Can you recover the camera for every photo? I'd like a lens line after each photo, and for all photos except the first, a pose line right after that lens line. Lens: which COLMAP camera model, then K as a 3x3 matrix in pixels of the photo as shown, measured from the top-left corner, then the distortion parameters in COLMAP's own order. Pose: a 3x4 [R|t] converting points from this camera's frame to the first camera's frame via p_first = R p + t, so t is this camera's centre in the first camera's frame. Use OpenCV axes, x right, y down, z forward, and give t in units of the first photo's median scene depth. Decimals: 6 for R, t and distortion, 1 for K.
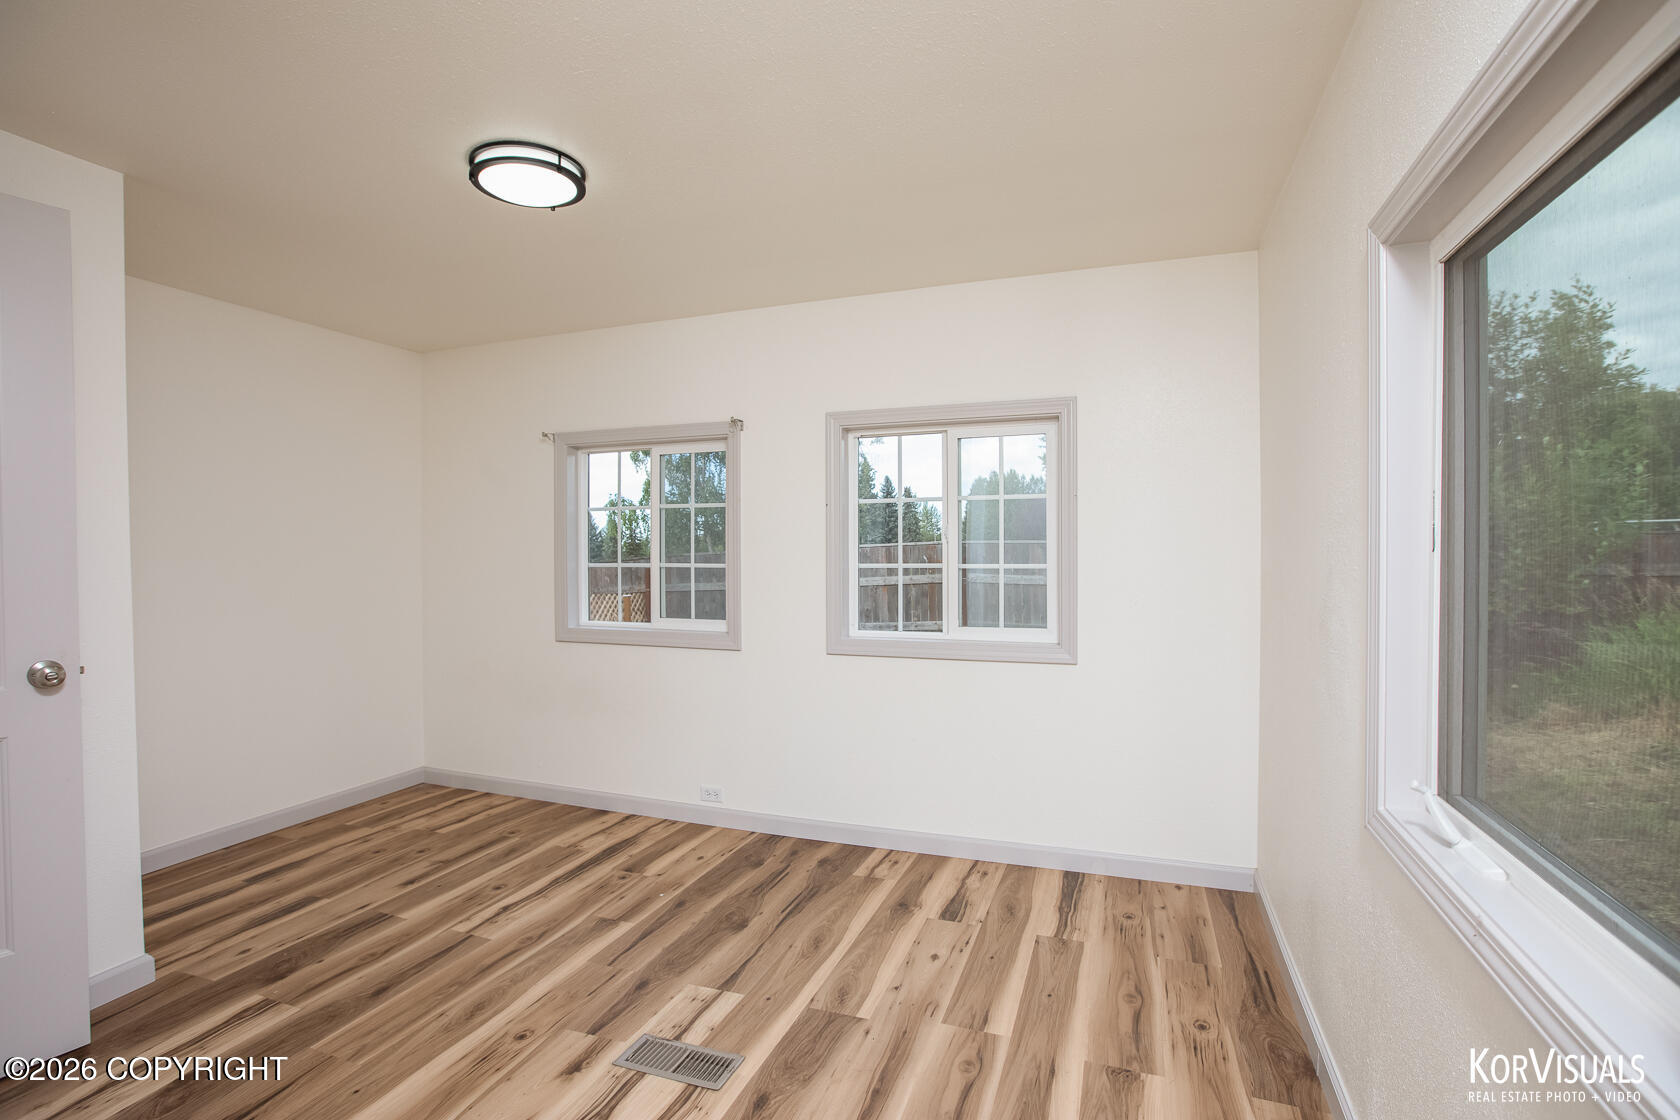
lens RADIAL K [[816.1, 0, 841.4], [0, 816.1, 557.3], [0, 0, 1]] dist [-0.000106, 0.000230]
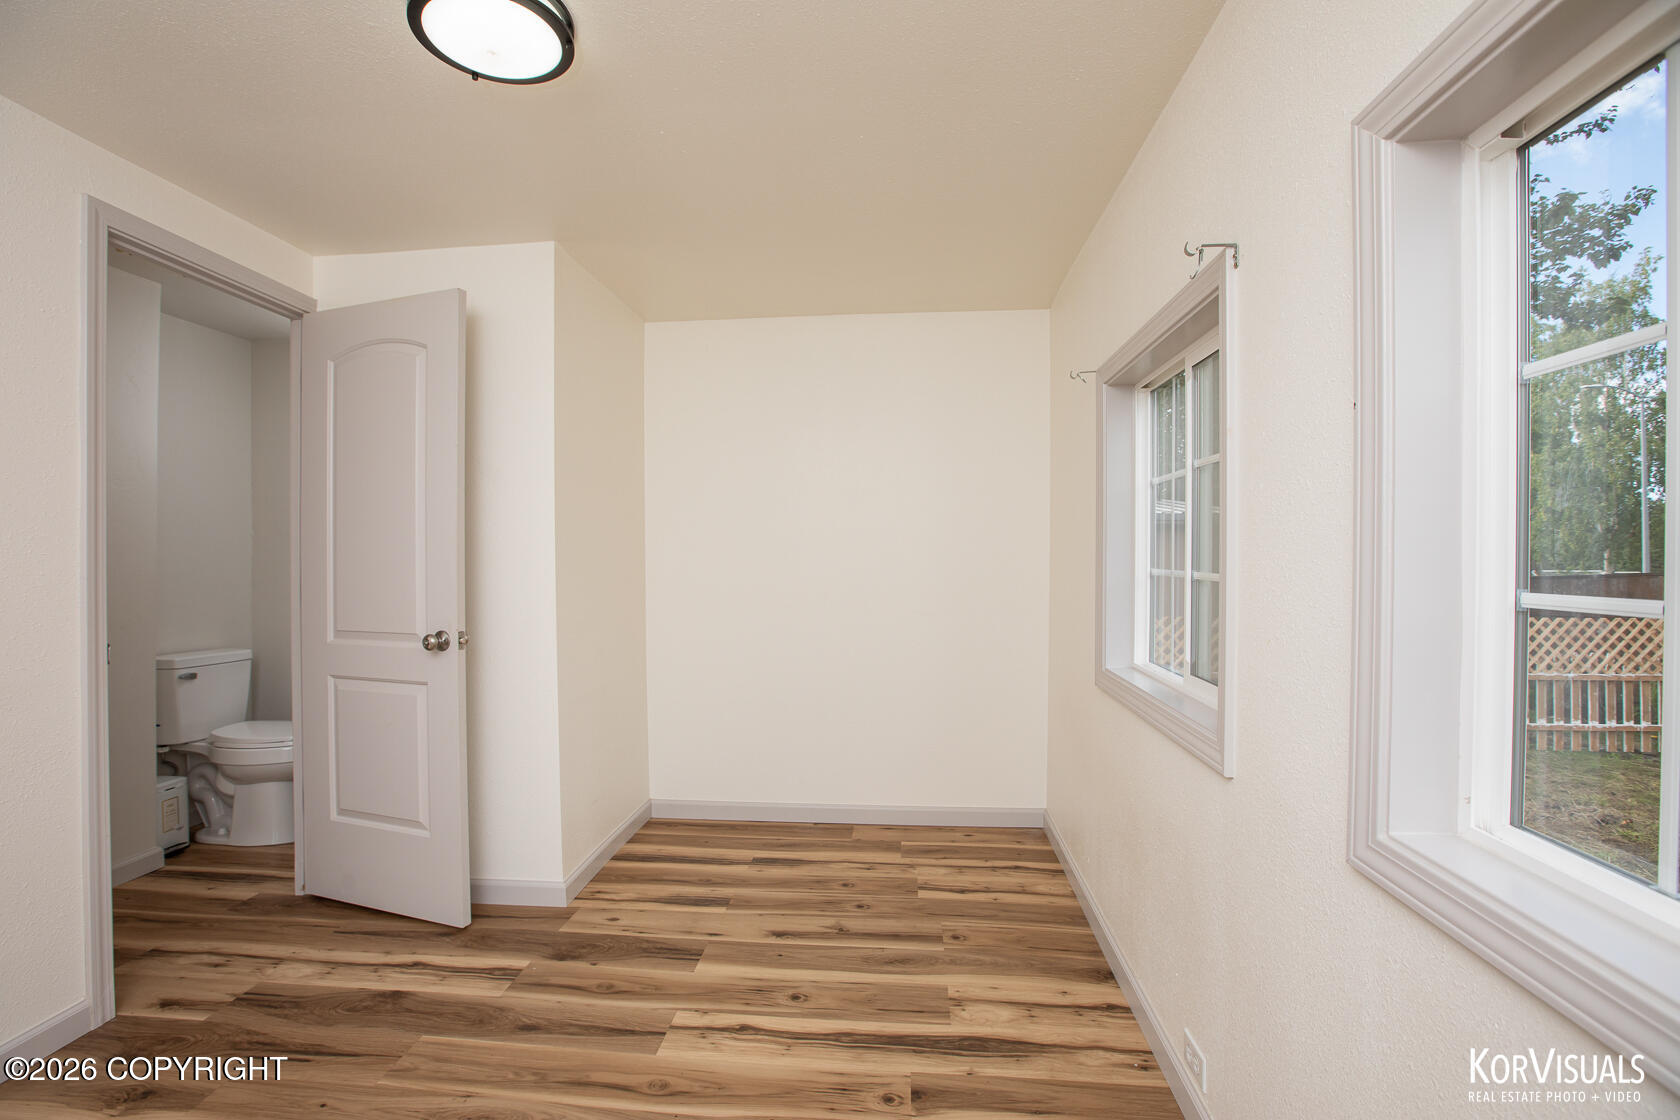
lens RADIAL K [[753.1, 0, 843.0], [0, 753.1, 557.7], [0, 0, 1]] dist [-0.033689, 0.000718]
pose [[0.267235, 0.007009, -0.963606, 0.237817], [-0.013614, 0.999901, 0.003498, -0.004912], [0.963535, 0.012184, 0.267304, 0.803592]]
